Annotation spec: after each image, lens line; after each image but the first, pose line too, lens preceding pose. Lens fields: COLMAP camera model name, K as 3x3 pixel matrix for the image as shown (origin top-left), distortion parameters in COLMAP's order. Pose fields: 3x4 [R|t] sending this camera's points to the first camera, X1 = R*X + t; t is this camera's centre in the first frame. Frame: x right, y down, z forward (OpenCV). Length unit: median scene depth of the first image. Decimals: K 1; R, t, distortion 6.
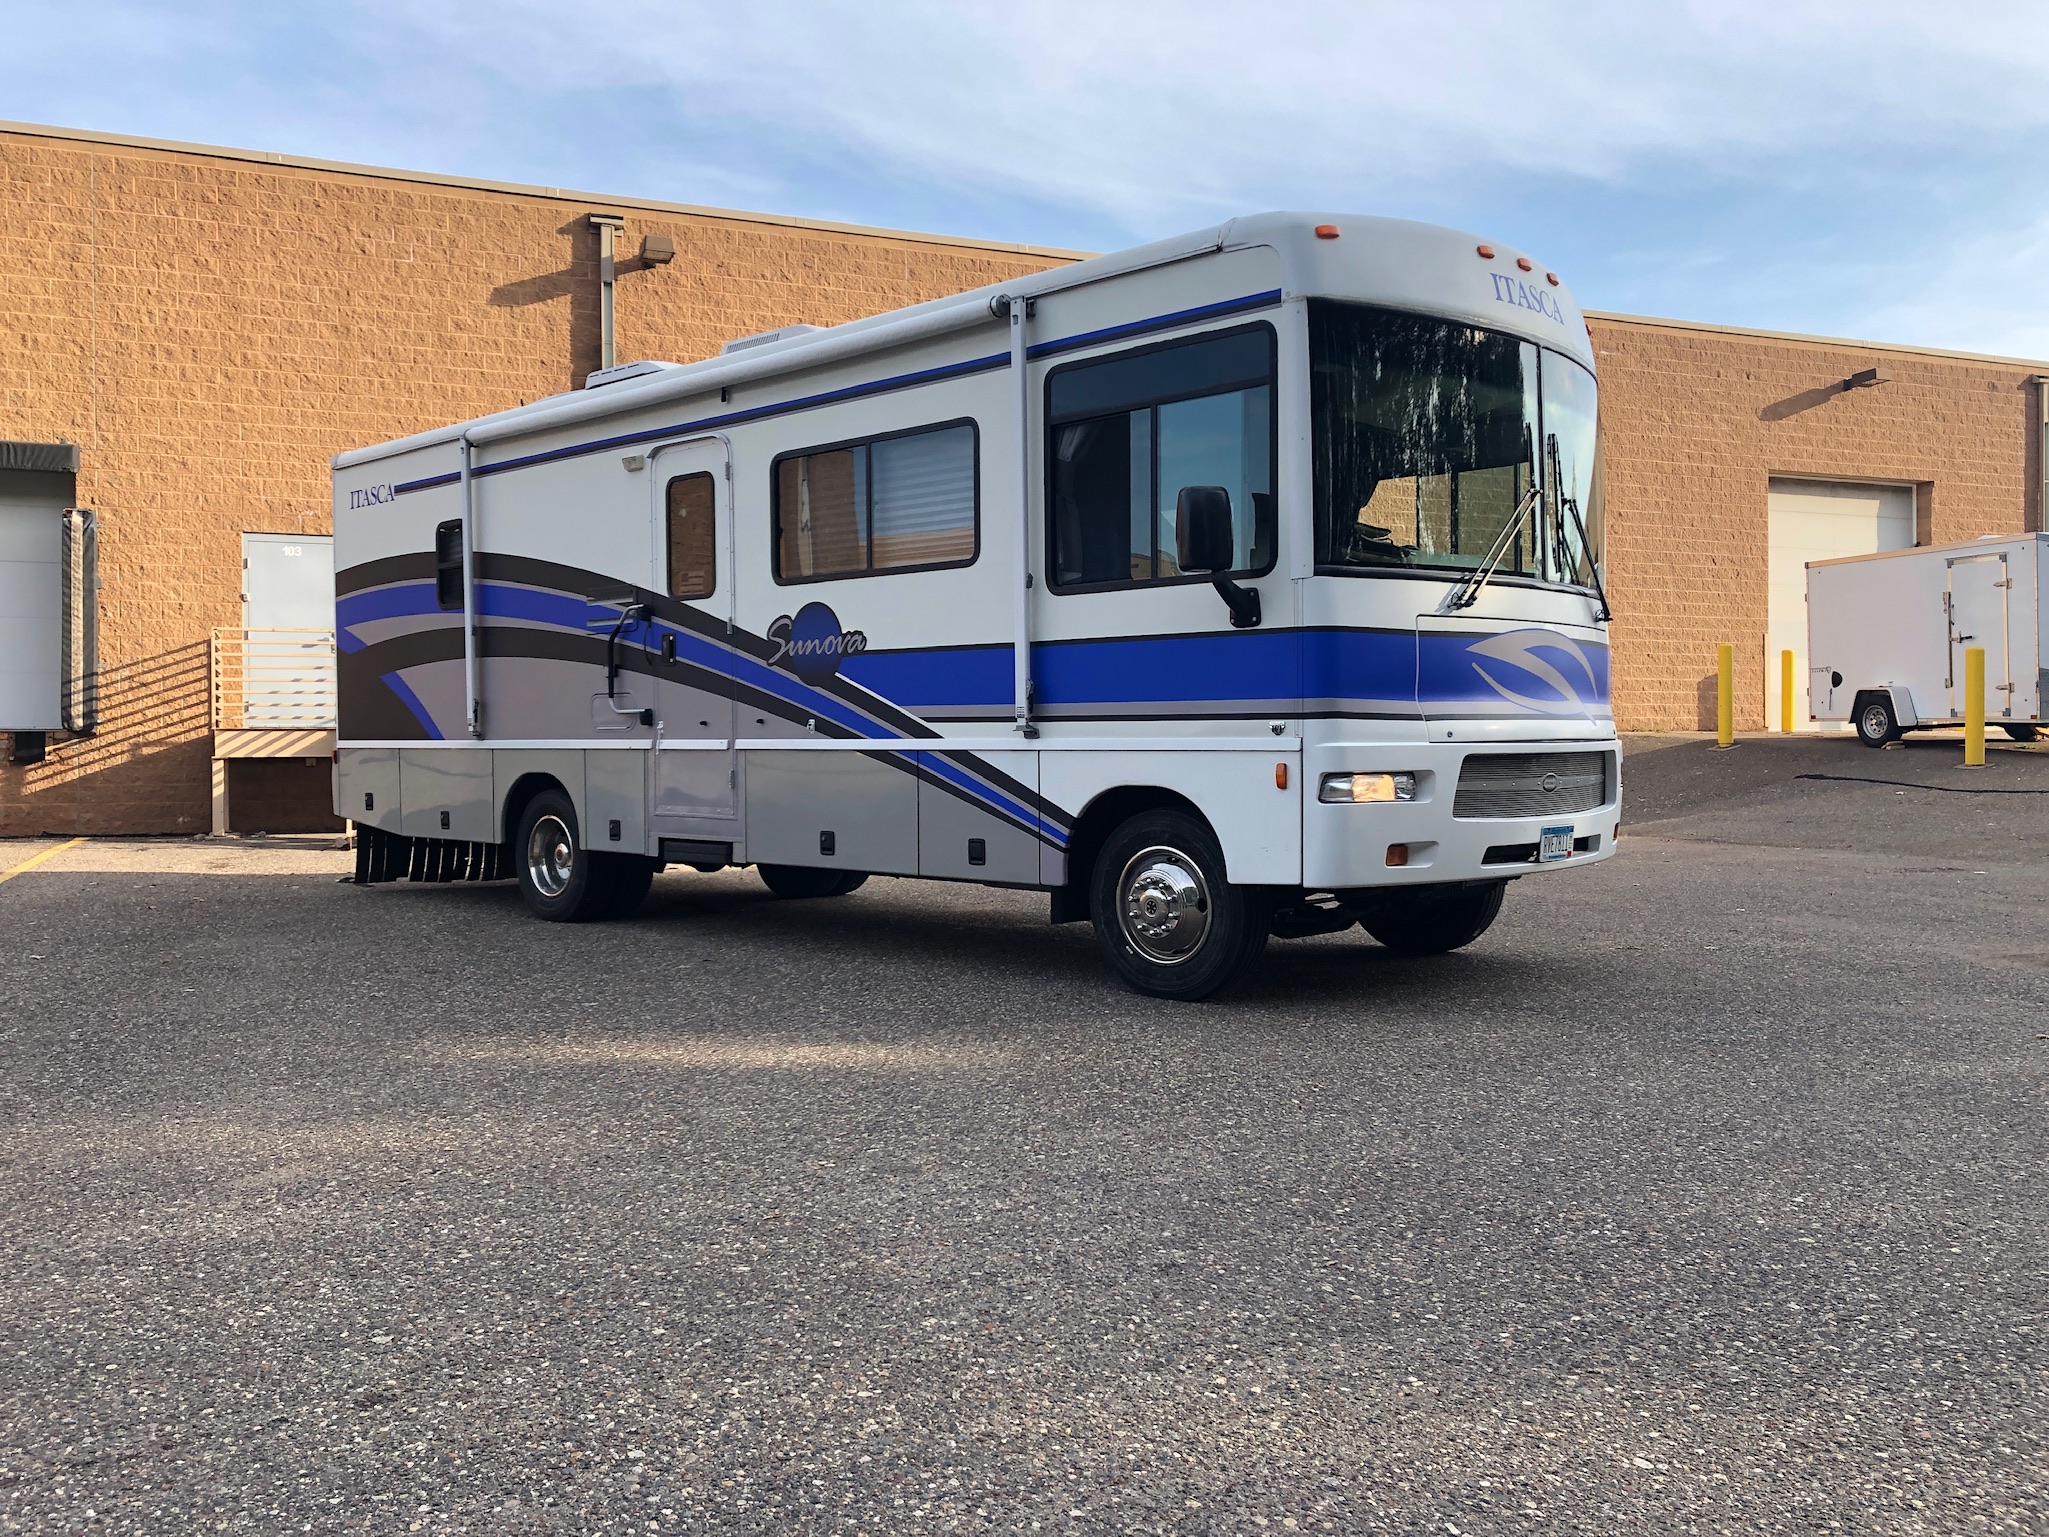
lens RADIAL K [[1689.8, 0, 1007.4], [0, 1689.8, 768.9], [0, 0, 1]] dist [0.030557, -0.007113]
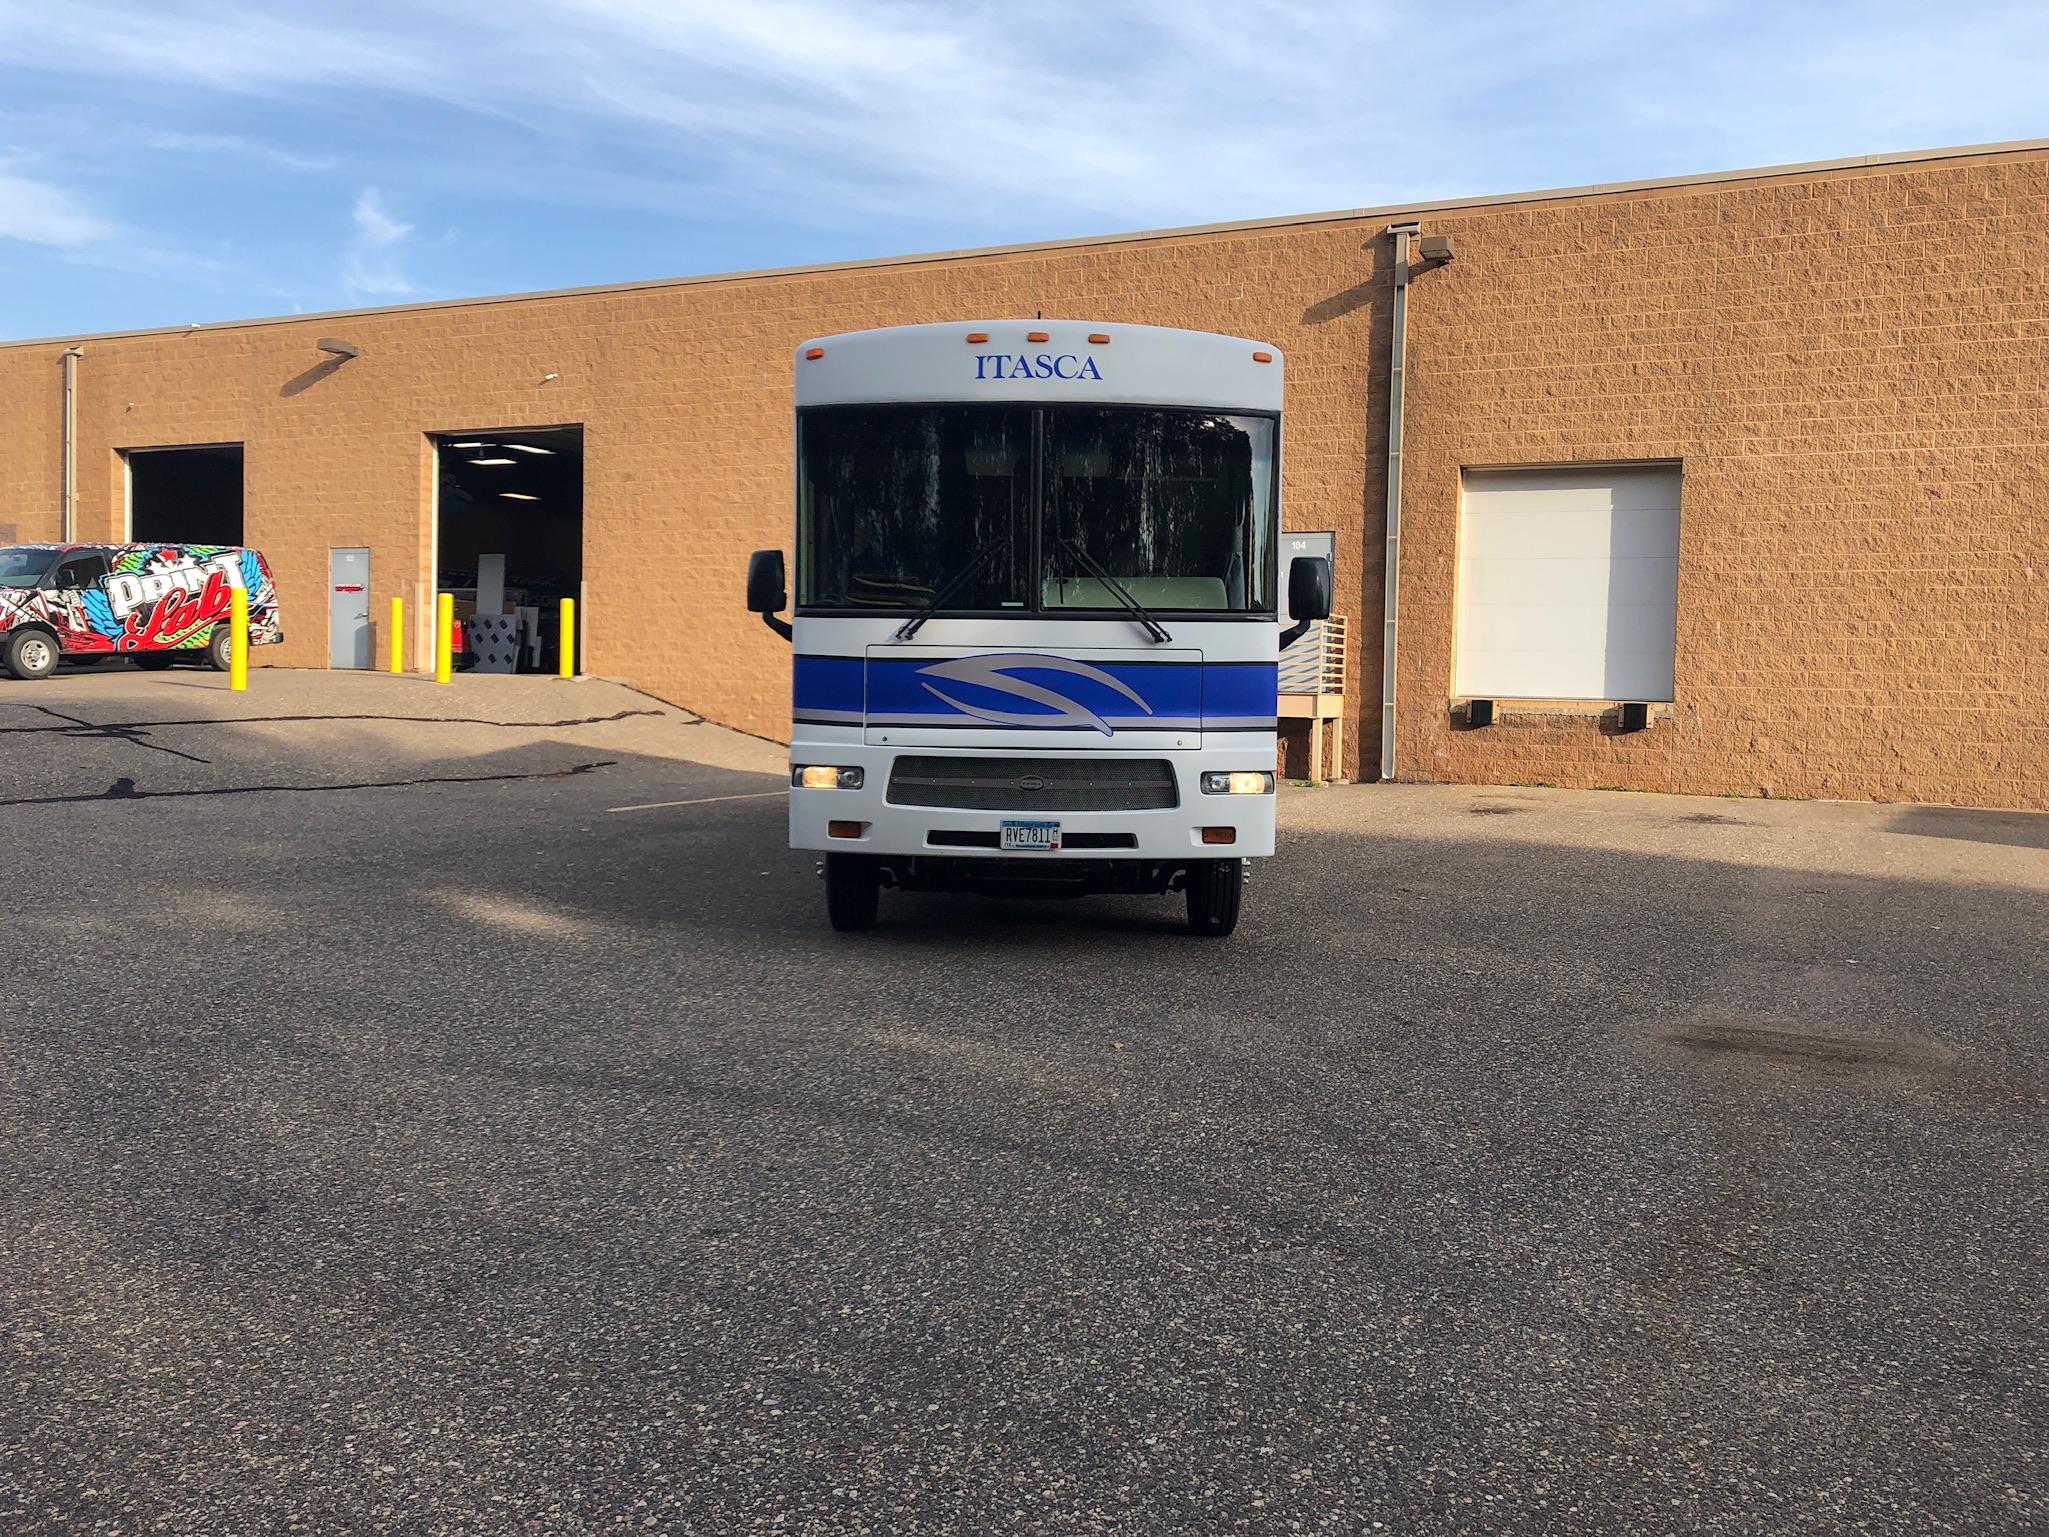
lens RADIAL K [[1689.8, 0, 1011.1], [0, 1689.8, 767.0], [0, 0, 1]] dist [0.030557, -0.007113]
pose [[0.678948, 0.054859, -0.732134, 0.894967], [-0.030573, 0.998452, 0.046463, -0.043640], [0.733549, -0.009162, 0.679575, 0.149425]]
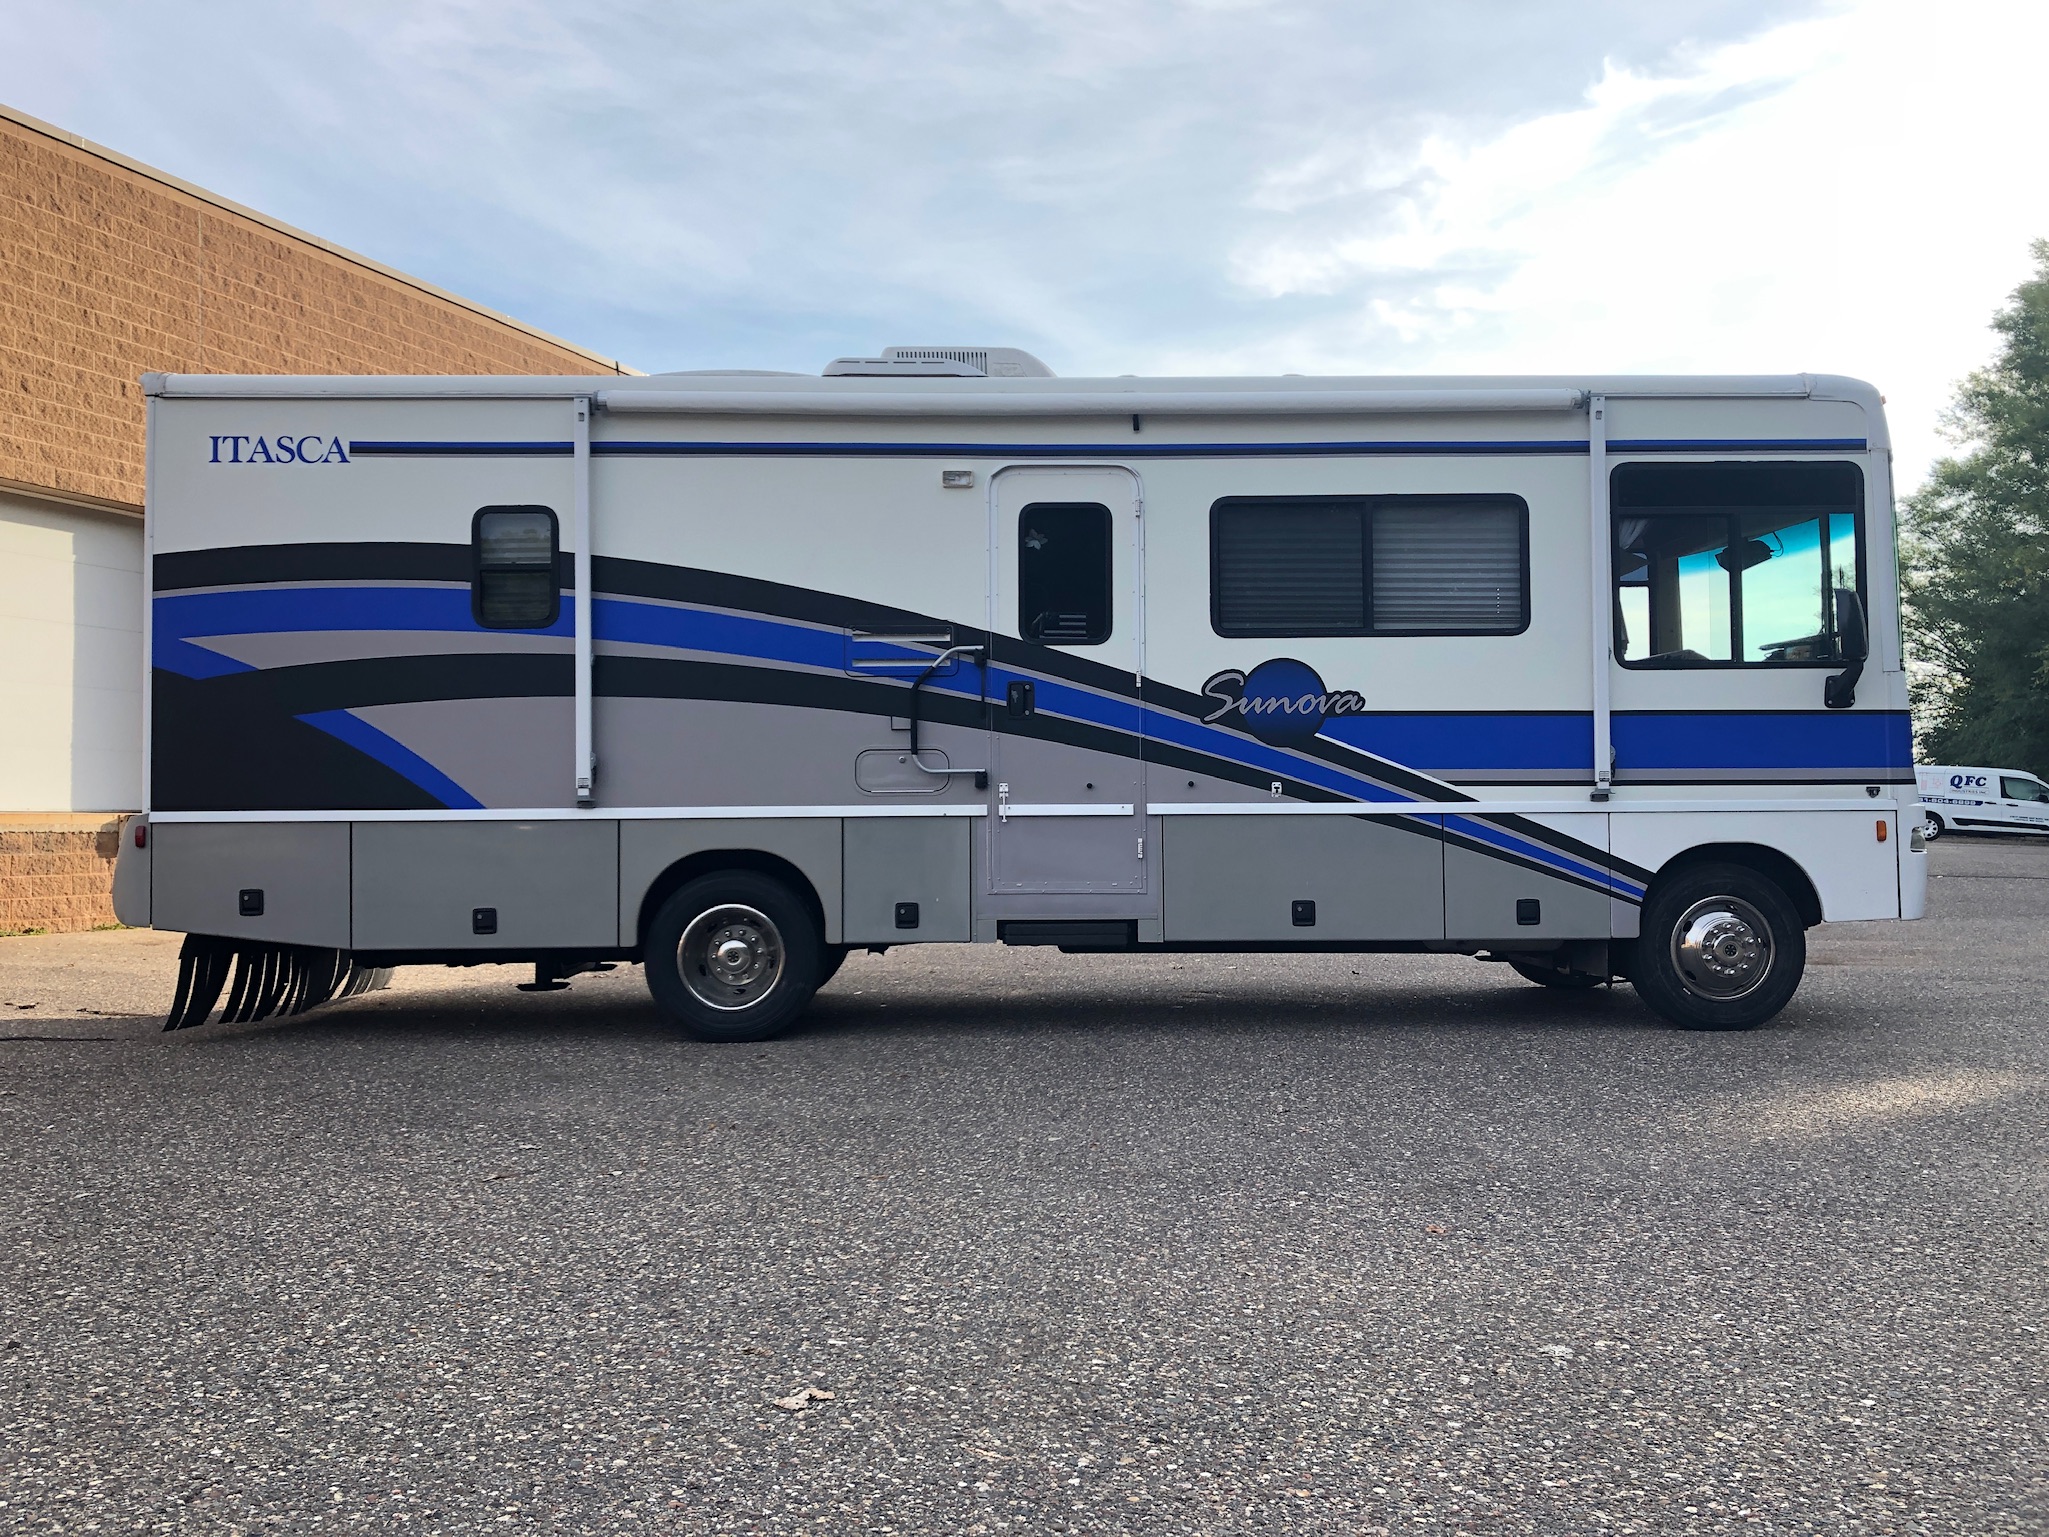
lens RADIAL K [[1689.8, 0, 1018.4], [0, 1689.8, 764.5], [0, 0, 1]] dist [0.030557, -0.007113]
pose [[0.709875, 0.022972, 0.703953, -0.806326], [0.017737, 0.998568, -0.050472, 0.005210], [-0.704104, 0.048314, 0.708451, 0.399264]]
